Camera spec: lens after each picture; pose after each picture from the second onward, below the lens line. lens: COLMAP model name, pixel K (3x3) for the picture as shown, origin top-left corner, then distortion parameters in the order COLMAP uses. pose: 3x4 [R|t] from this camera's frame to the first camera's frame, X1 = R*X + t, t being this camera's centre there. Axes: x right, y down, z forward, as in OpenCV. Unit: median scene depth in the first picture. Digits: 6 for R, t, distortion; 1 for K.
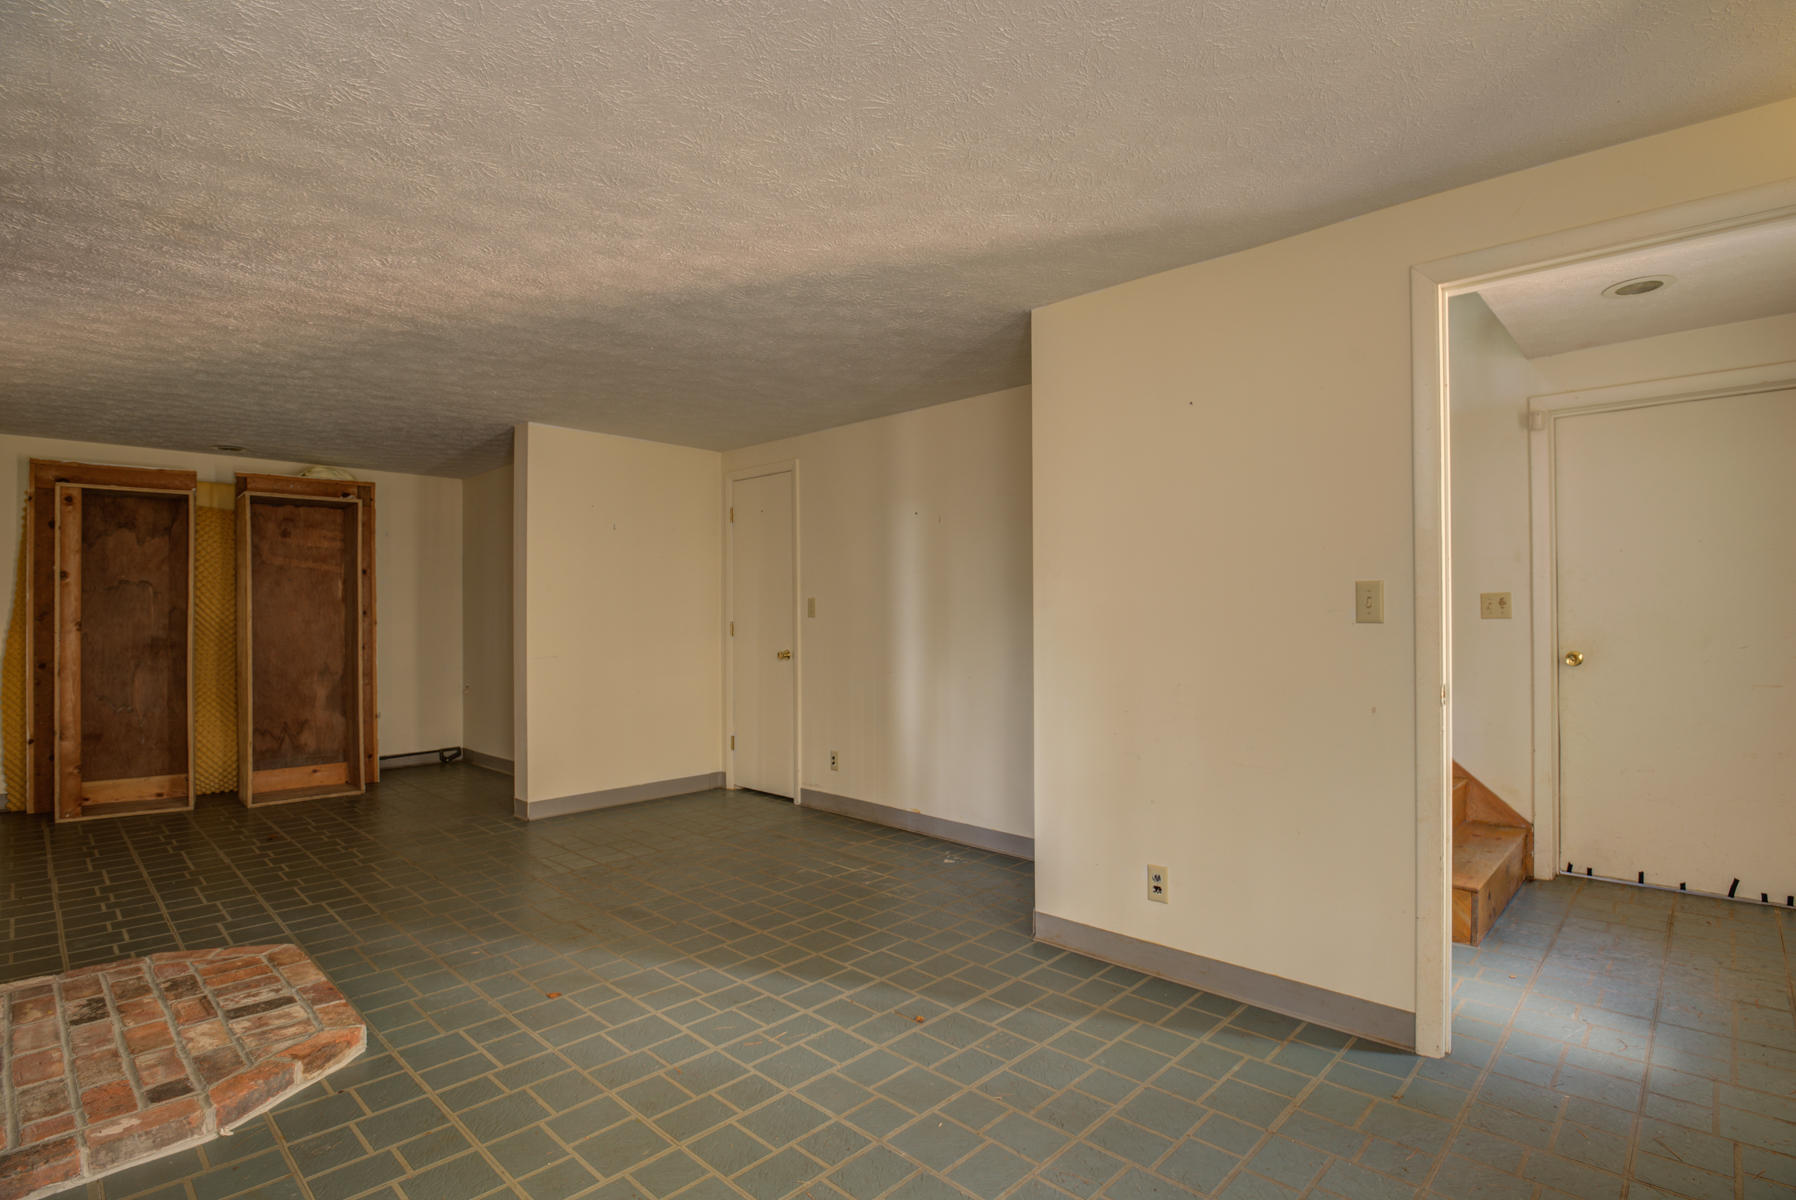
lens RADIAL K [[879.3, 0, 909.9], [0, 879.3, 610.5], [0, 0, 1]] dist [-0.025094, -0.001732]
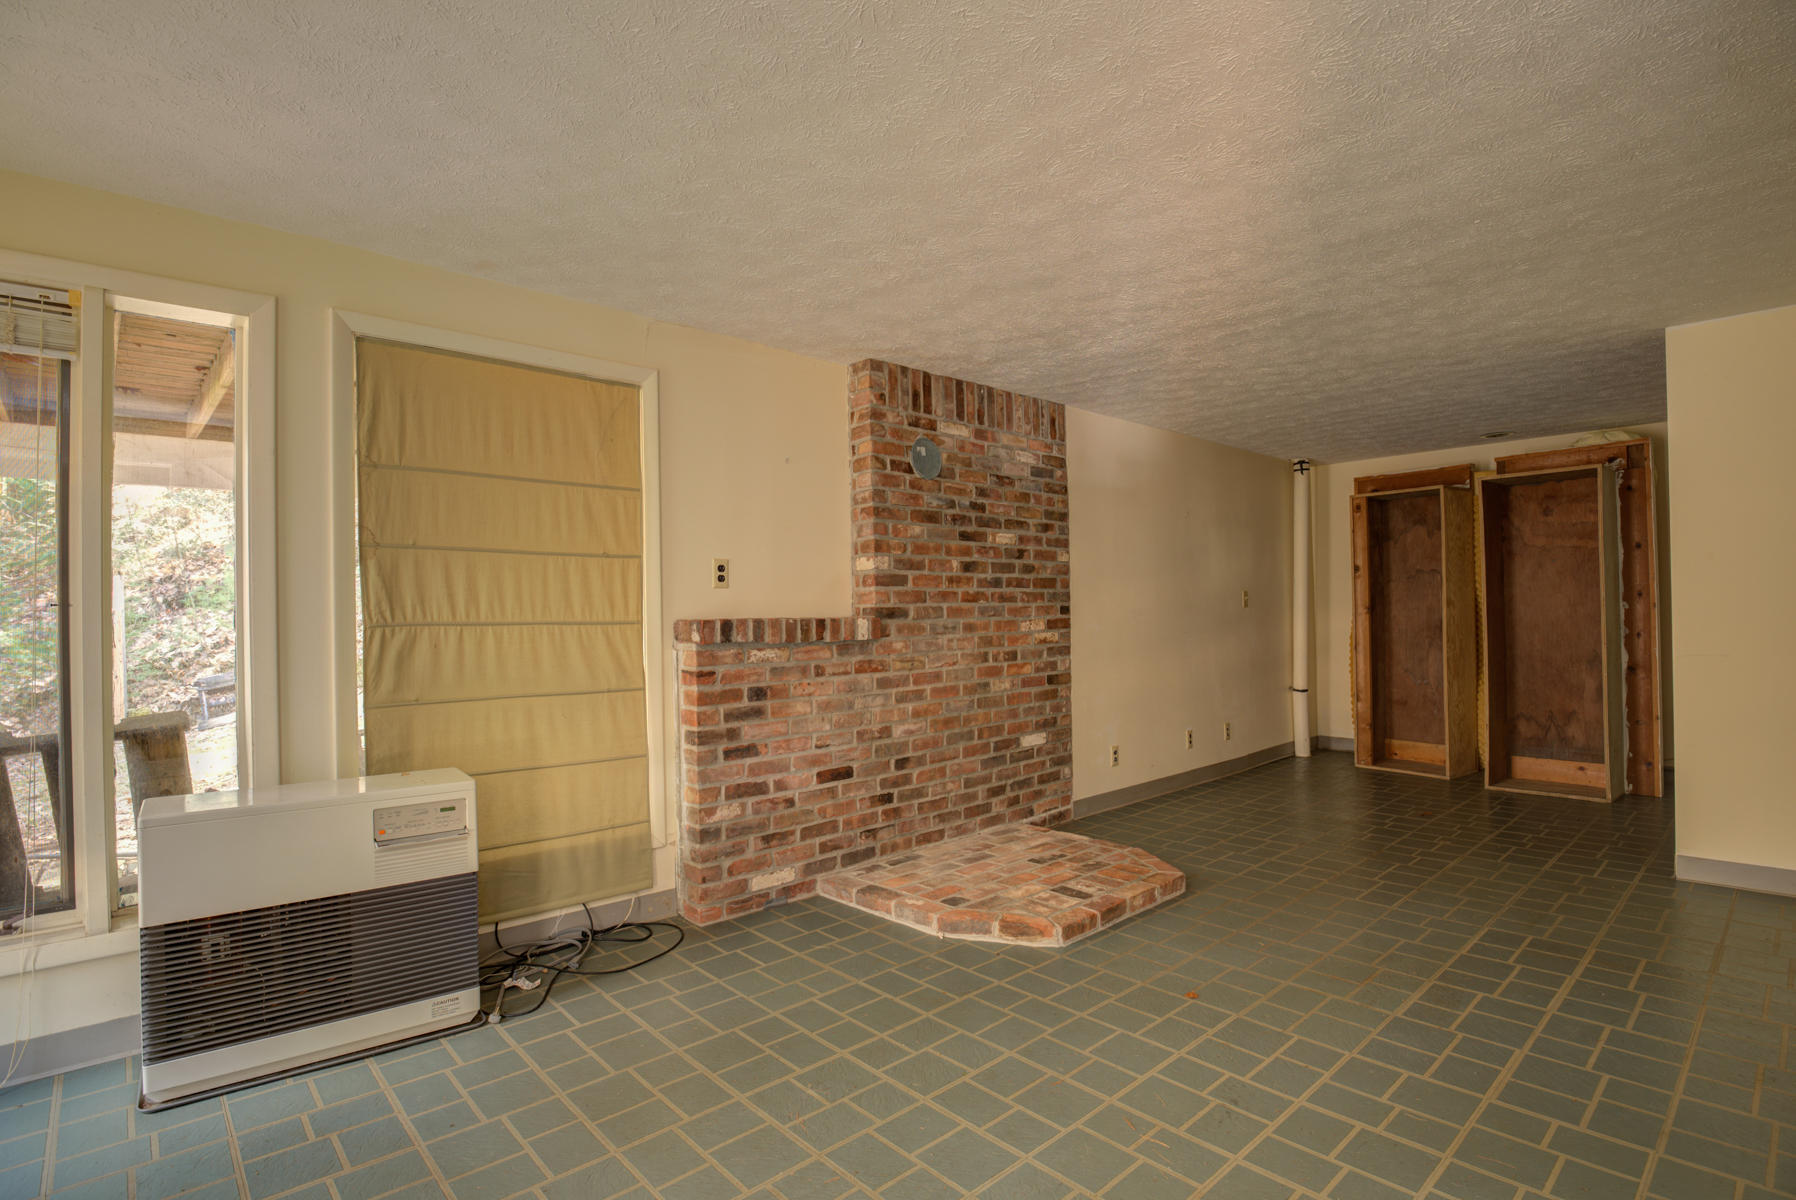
lens RADIAL K [[879.3, 0, 903.4], [0, 879.3, 606.7], [0, 0, 1]] dist [-0.025094, -0.001732]
pose [[-0.073076, -0.002135, -0.997324, 0.515826], [0.019339, 0.999807, -0.003557, 0.008927], [0.997139, -0.019547, -0.073020, 0.681949]]
